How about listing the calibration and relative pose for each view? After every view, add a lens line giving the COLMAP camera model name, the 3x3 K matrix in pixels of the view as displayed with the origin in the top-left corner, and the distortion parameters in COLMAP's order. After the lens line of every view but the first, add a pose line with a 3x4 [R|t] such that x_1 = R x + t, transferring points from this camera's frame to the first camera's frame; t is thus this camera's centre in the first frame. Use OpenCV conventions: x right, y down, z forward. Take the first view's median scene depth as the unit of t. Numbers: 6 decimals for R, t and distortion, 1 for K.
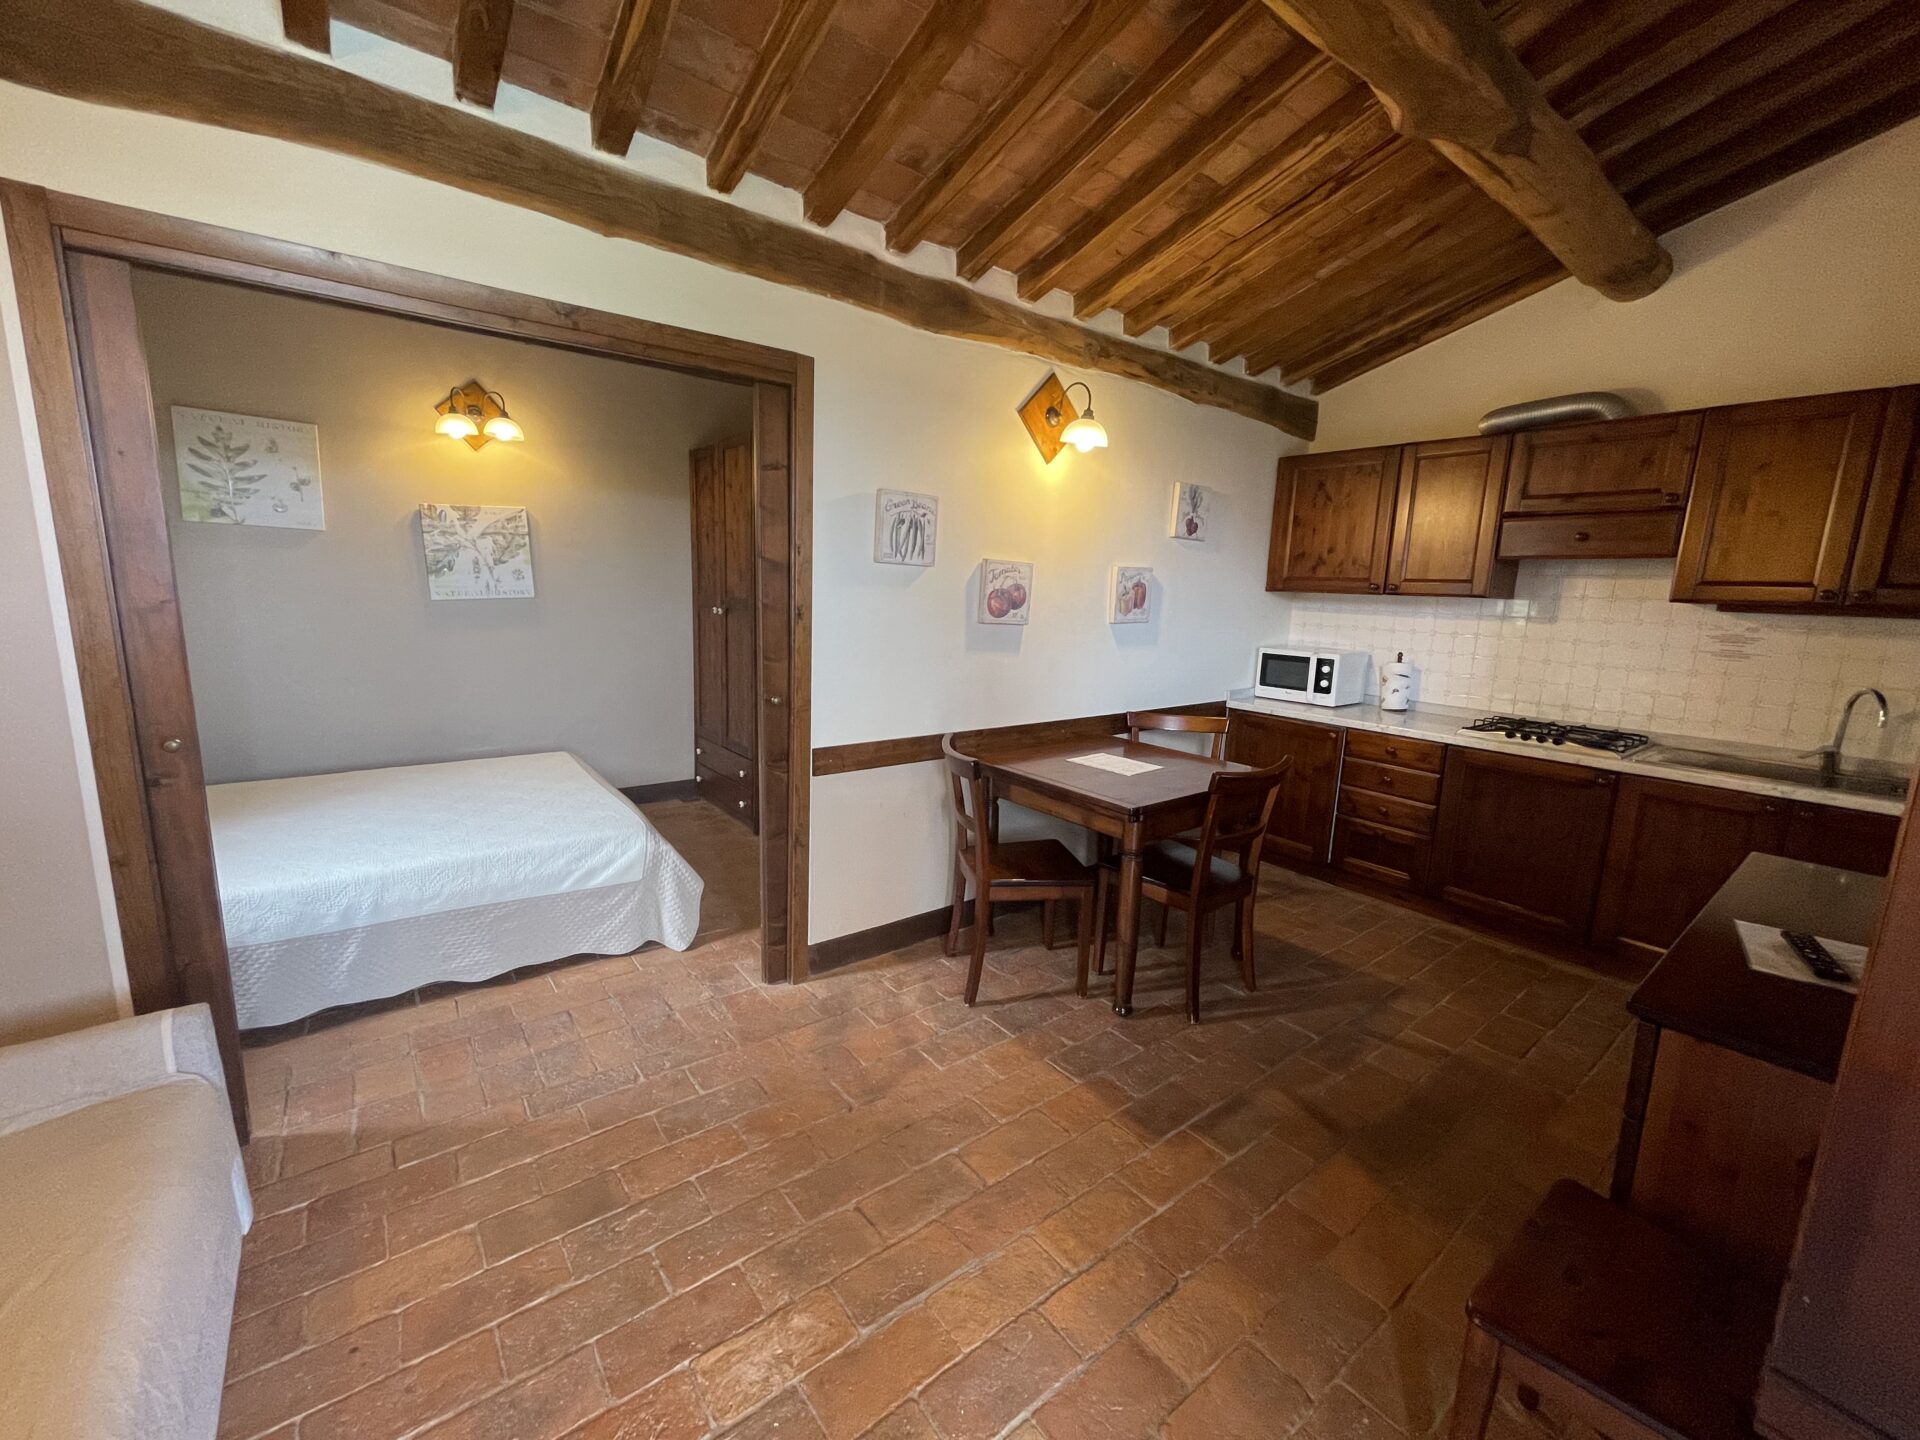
lens RADIAL K [[771.5, 0, 950.7], [0, 771.5, 719.6], [0, 0, 1]] dist [0.000936, -0.001615]
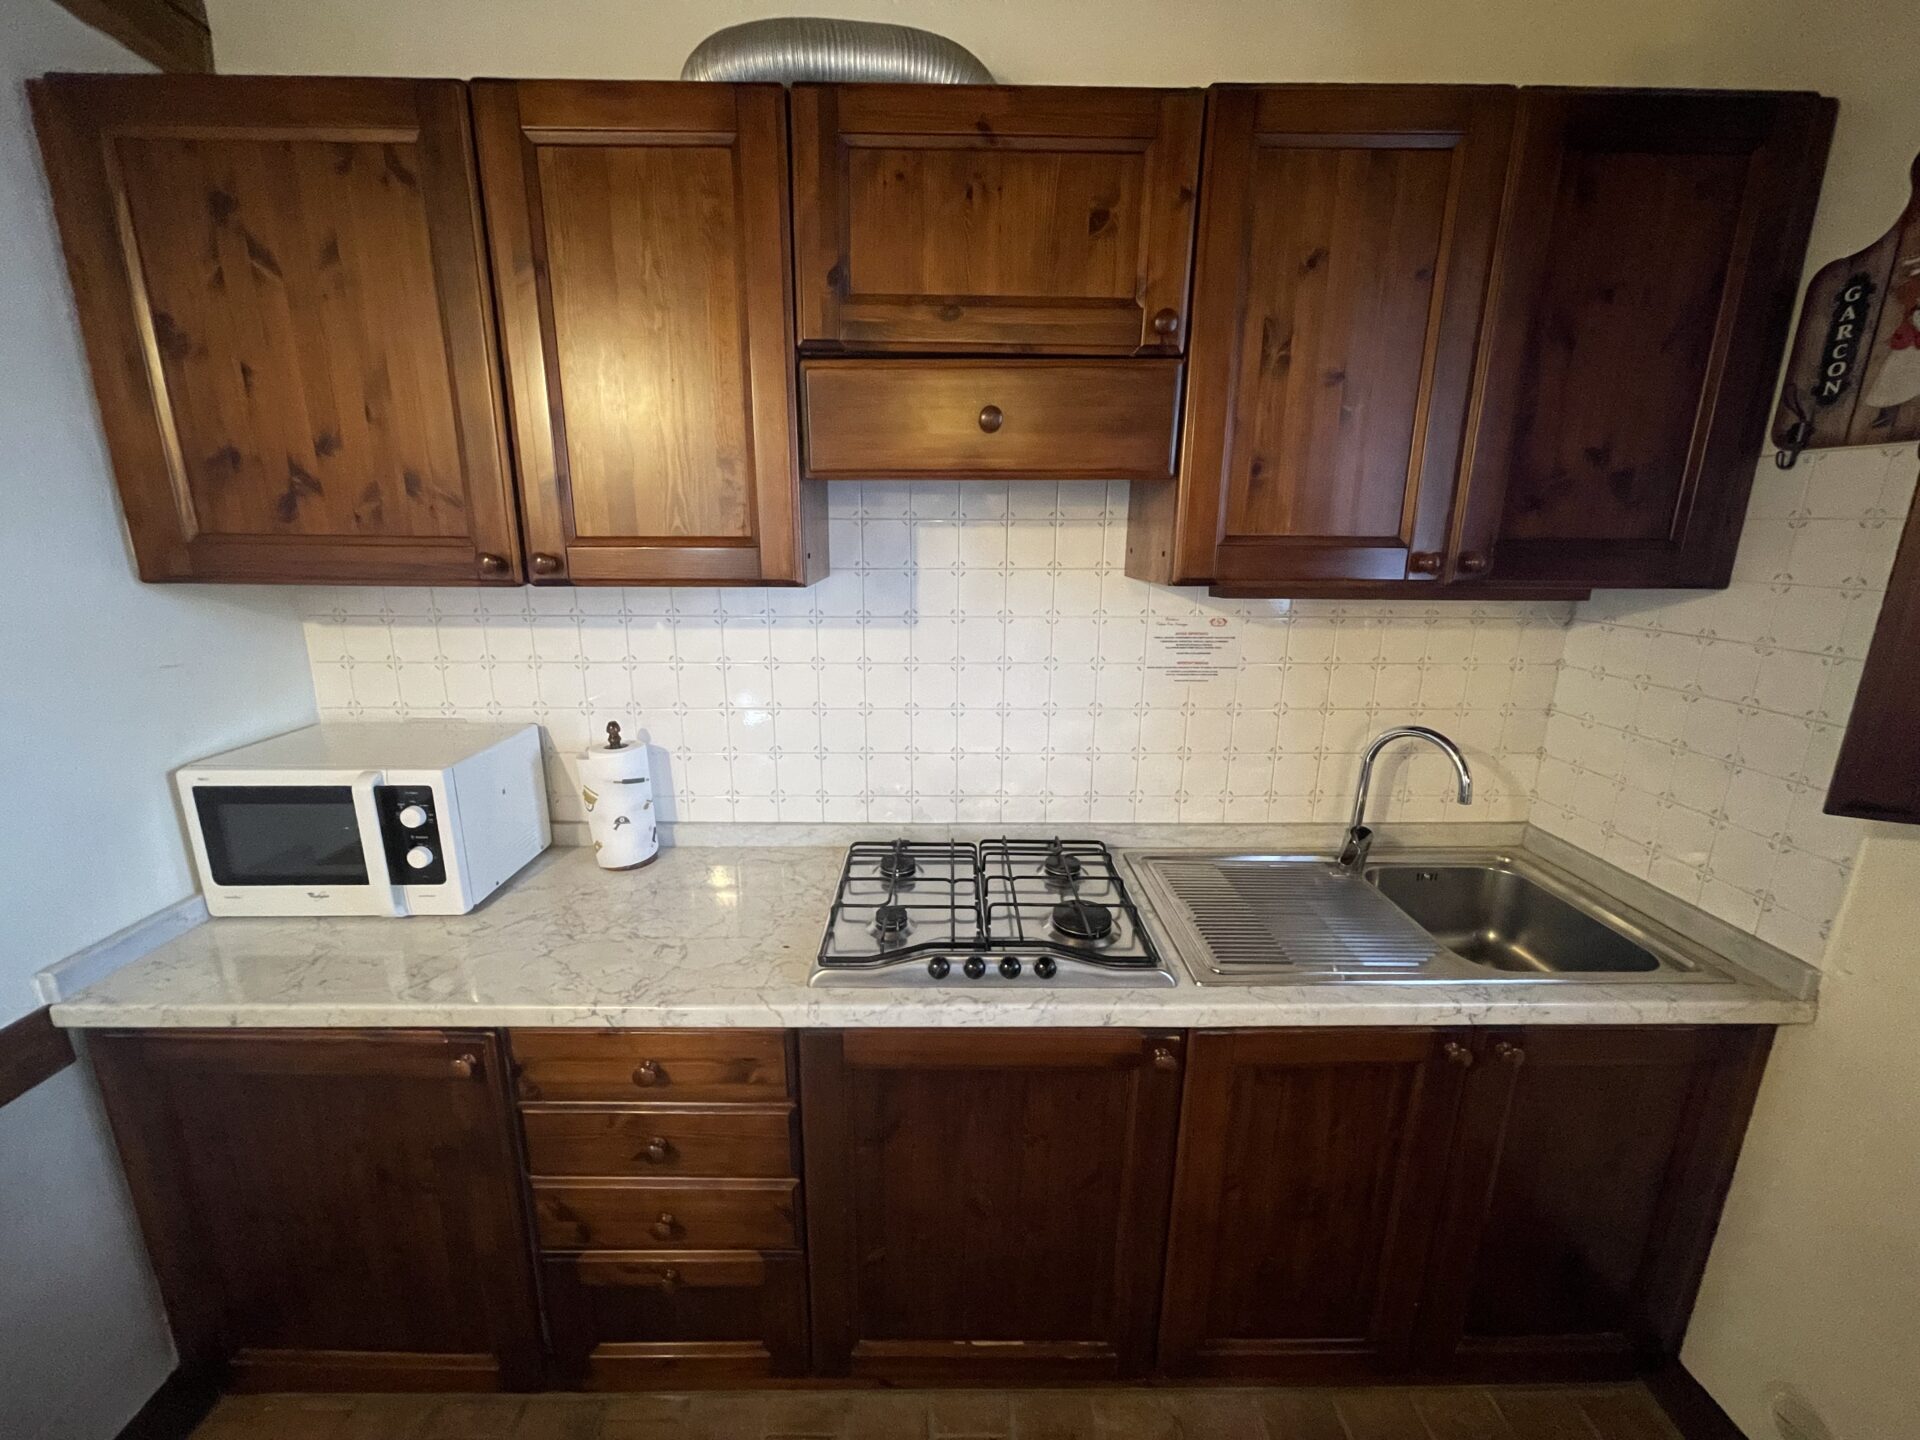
lens RADIAL K [[771.5, 0, 945.0], [0, 771.5, 717.6], [0, 0, 1]] dist [0.000936, -0.001615]
pose [[0.601323, -0.213772, 0.769878, 0.469675], [0.152954, 0.976523, 0.151684, -0.151243], [-0.784230, 0.026545, 0.619903, 0.765592]]
